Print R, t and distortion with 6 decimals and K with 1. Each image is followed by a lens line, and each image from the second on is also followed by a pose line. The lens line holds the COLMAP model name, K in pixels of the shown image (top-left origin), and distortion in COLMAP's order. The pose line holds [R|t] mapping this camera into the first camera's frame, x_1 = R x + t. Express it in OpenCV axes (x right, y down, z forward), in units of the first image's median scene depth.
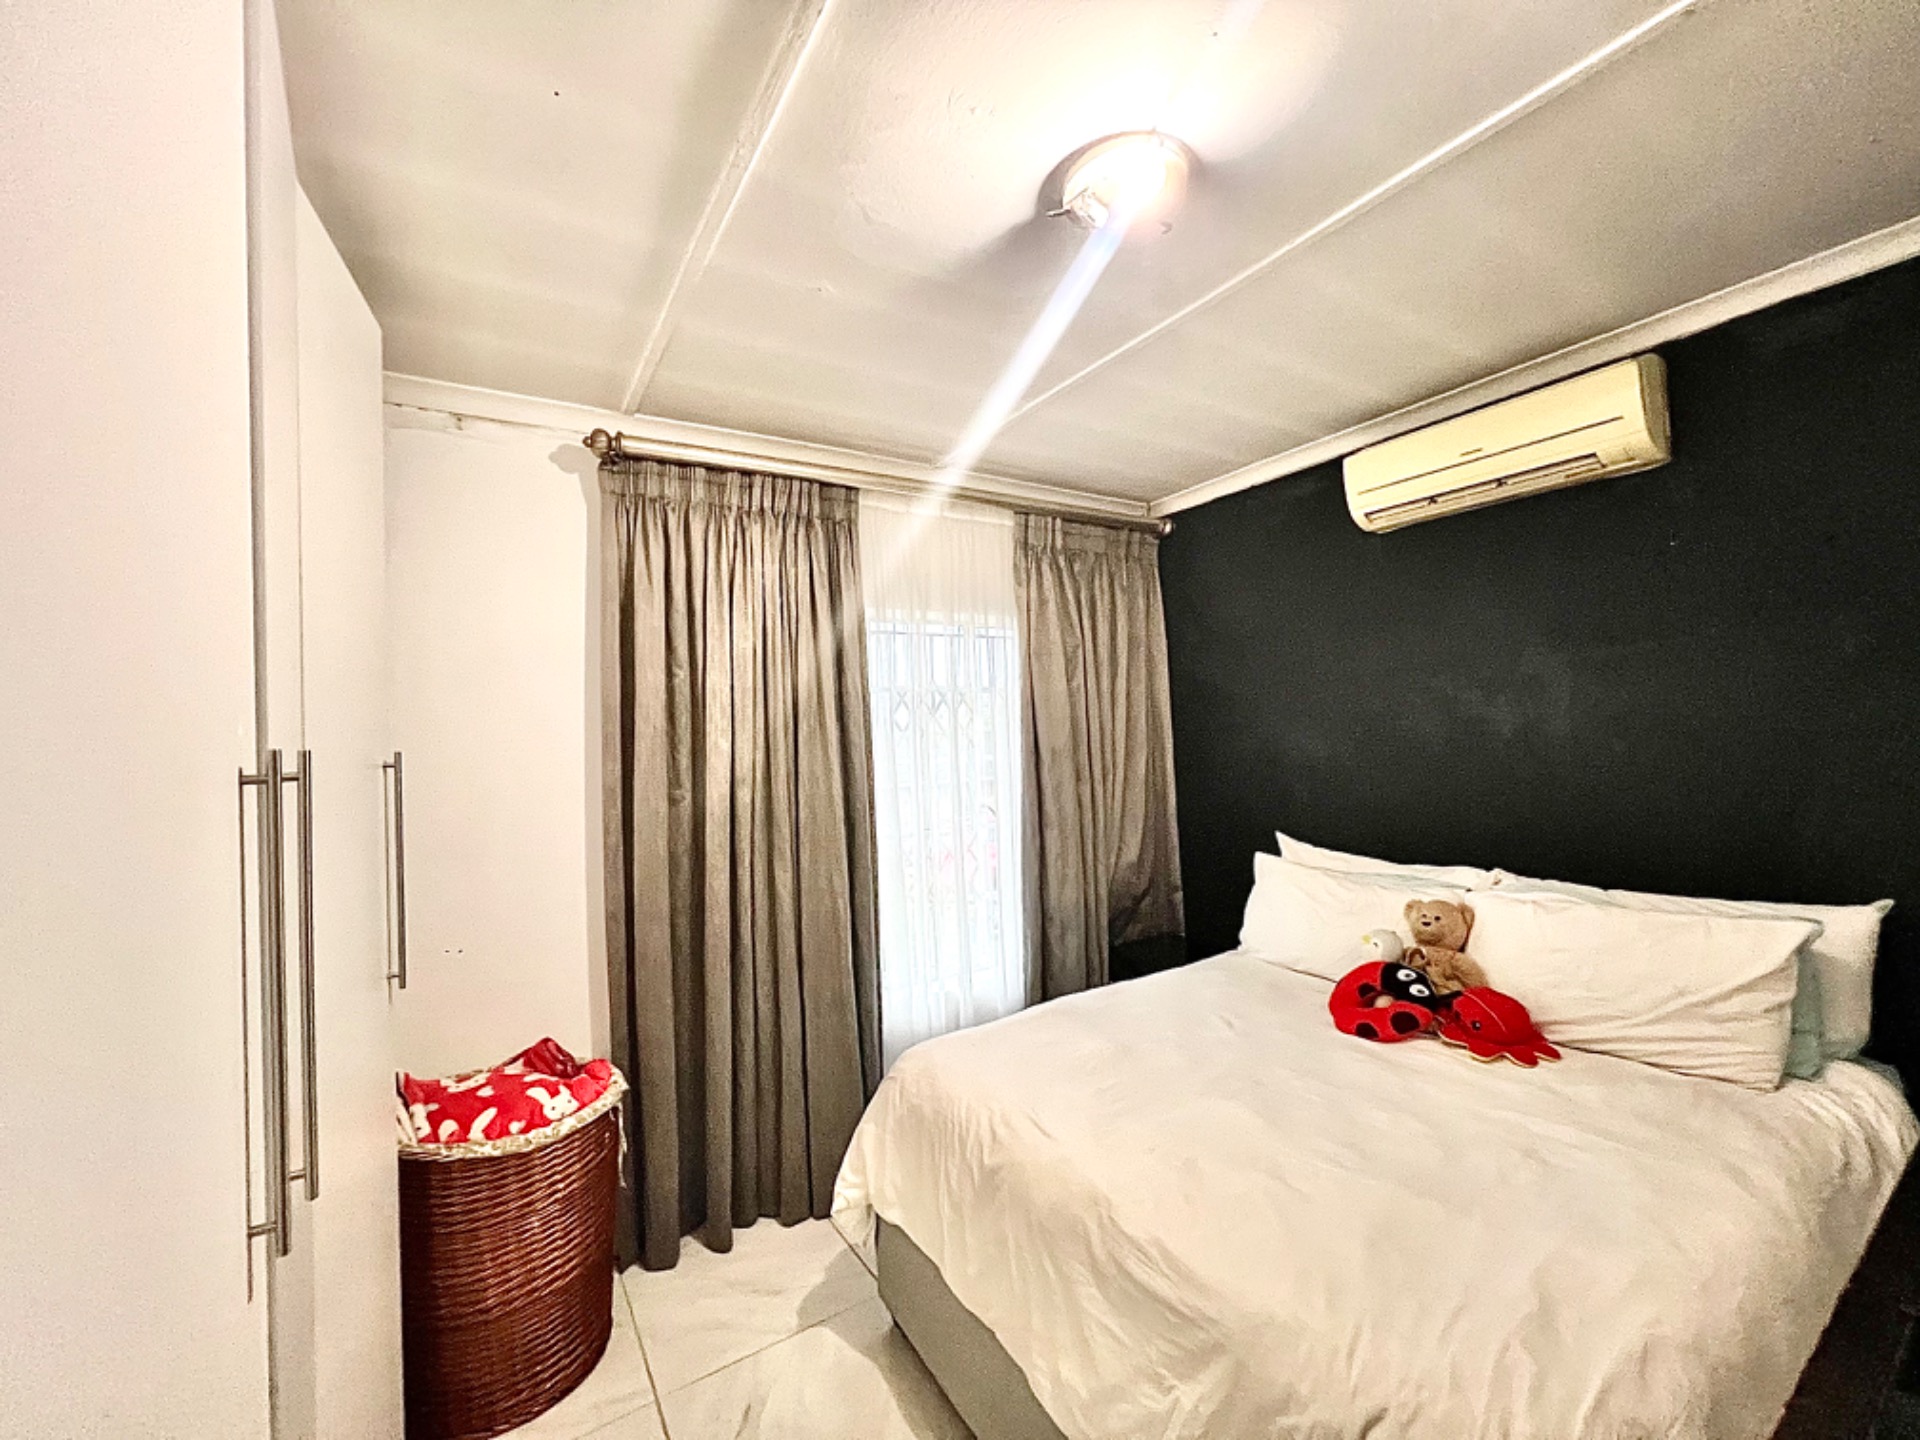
lens RADIAL K [[771.5, 0, 957.8], [0, 771.5, 721.3], [0, 0, 1]] dist [-0.003240, -0.000714]
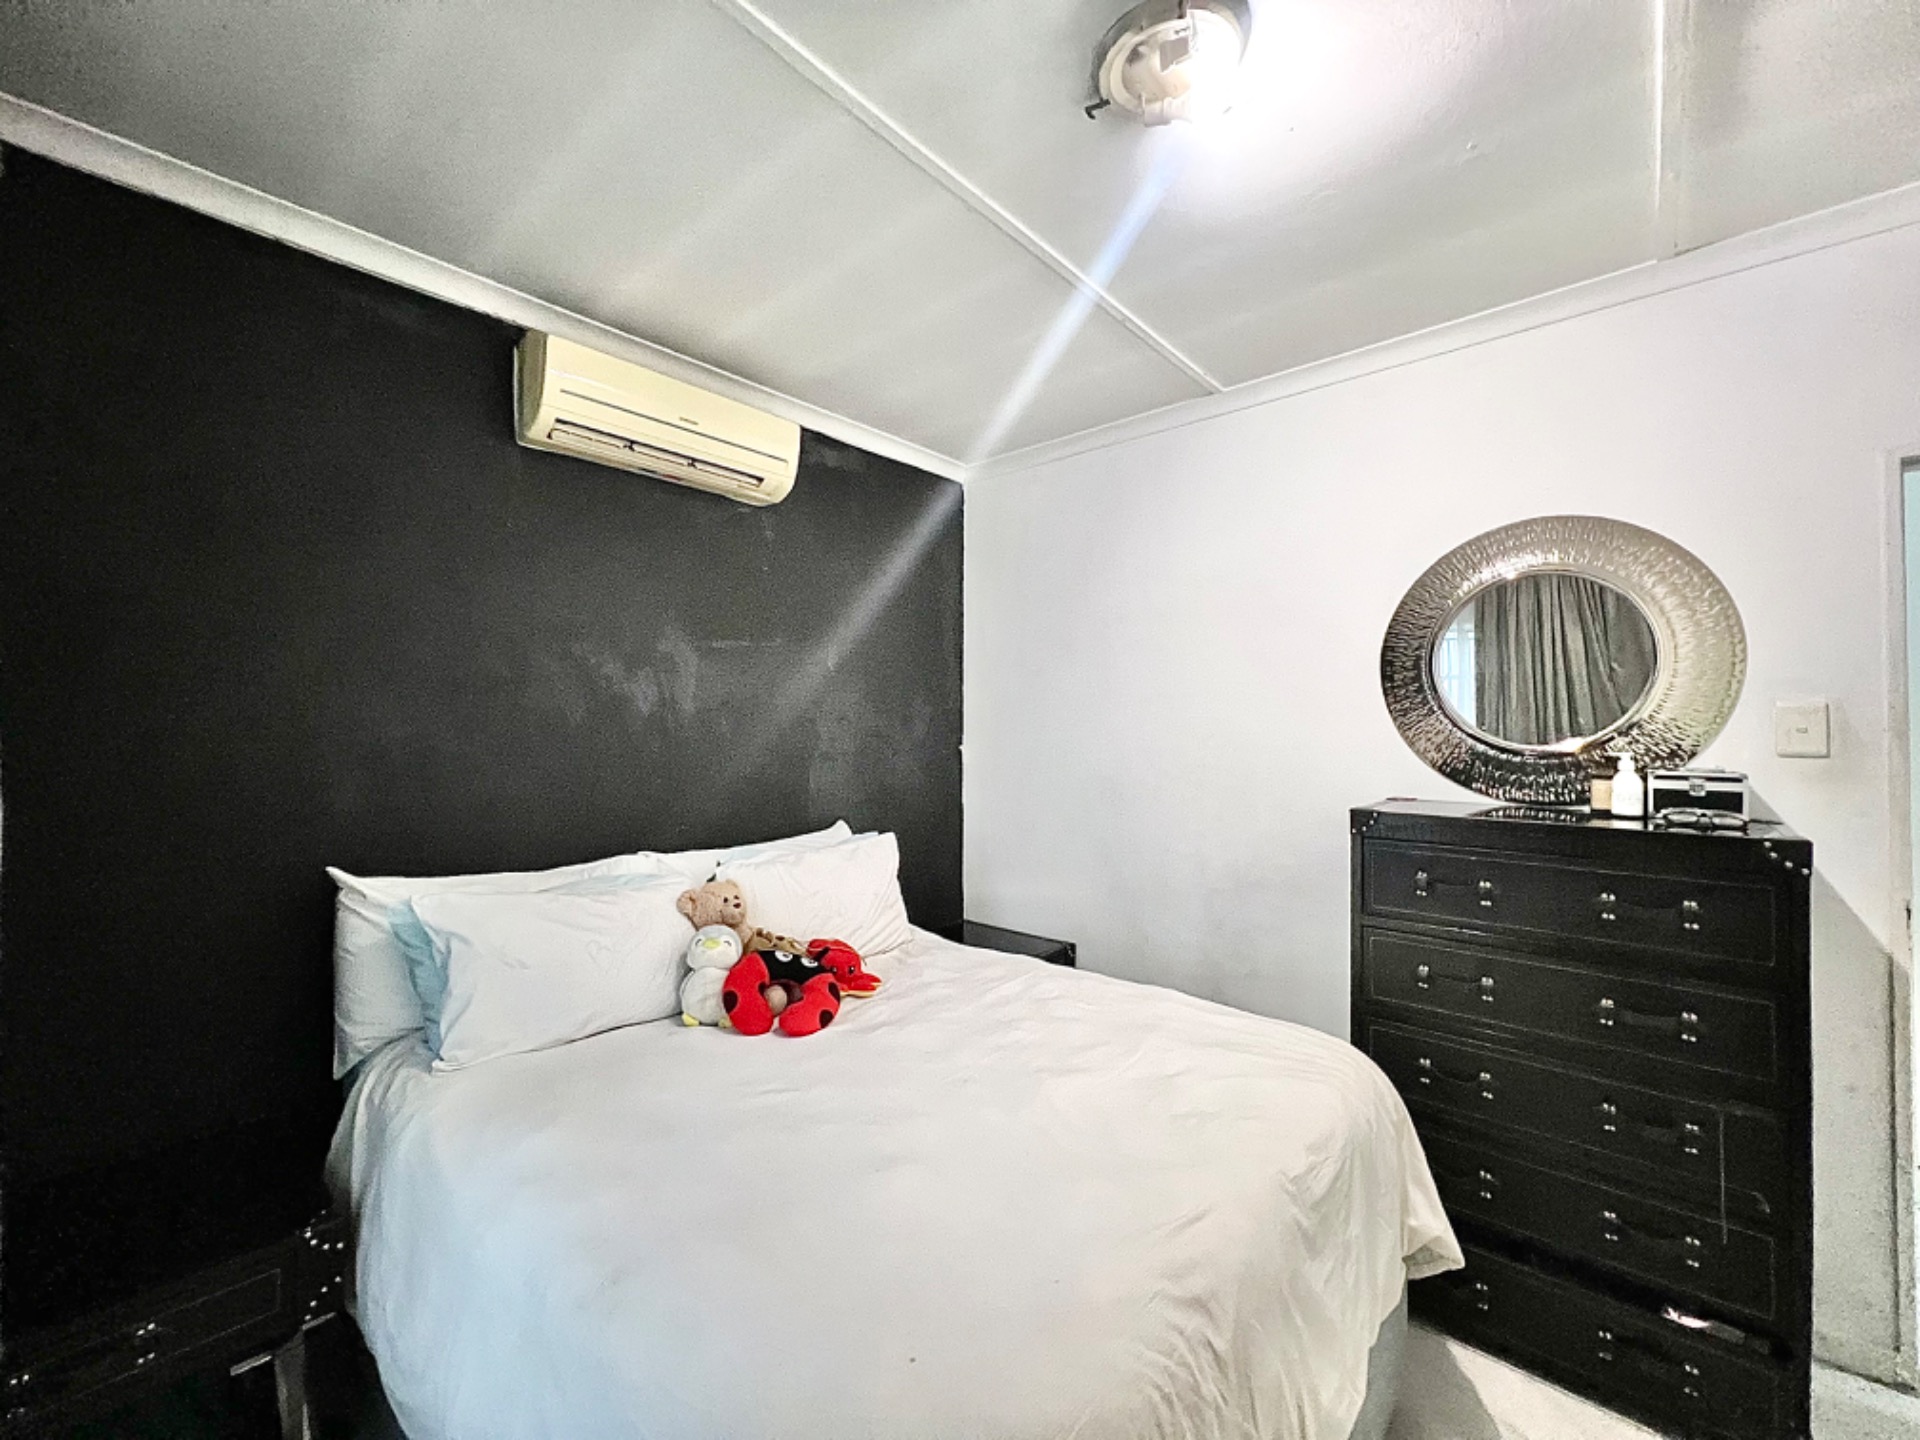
lens RADIAL K [[771.5, 0, 957.5], [0, 771.5, 711.2], [0, 0, 1]] dist [-0.003240, -0.000714]
pose [[-0.246090, 0.040443, 0.968403, -0.332949], [-0.013585, 0.998887, -0.045168, 0.055818], [-0.969152, -0.024272, -0.245267, 0.841863]]
